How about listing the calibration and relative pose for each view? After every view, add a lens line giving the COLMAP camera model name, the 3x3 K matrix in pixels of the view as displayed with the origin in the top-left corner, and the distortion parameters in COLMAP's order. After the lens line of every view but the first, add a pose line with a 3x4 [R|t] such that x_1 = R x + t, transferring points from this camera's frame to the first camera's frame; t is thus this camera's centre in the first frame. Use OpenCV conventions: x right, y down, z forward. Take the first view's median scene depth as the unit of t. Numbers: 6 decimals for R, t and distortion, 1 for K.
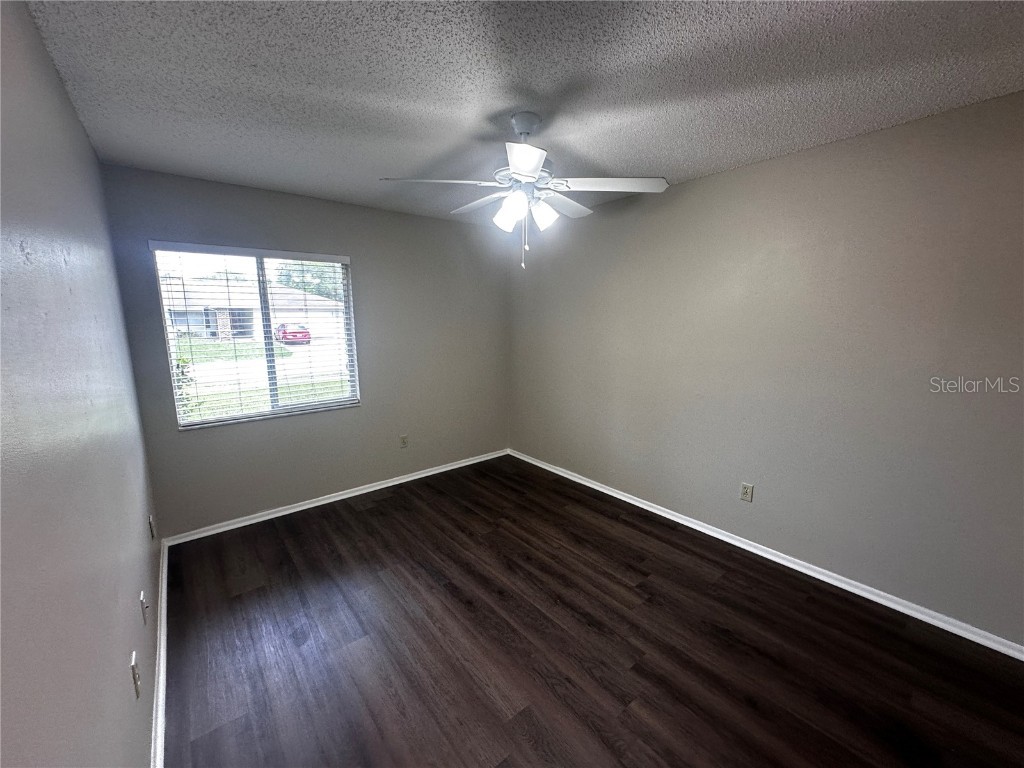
lens RADIAL K [[406.2, 0, 512.0], [0, 406.2, 384.0], [0, 0, 1]] dist [-0.009371, -0.000158]
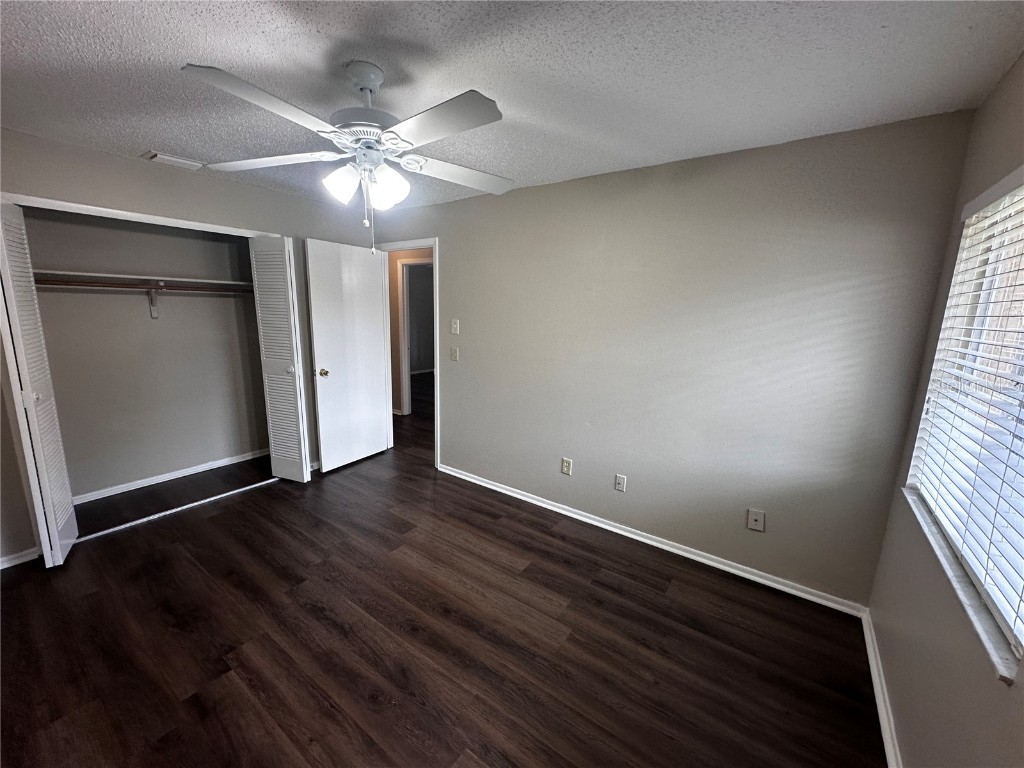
lens RADIAL K [[406.2, 0, 512.0], [0, 406.2, 384.0], [0, 0, 1]] dist [-0.009371, -0.000158]
pose [[-0.965897, 0.029310, -0.257263, -0.021665], [-0.064866, 0.934497, 0.350010, -0.291536], [0.250670, 0.354761, -0.900727, 1.625171]]
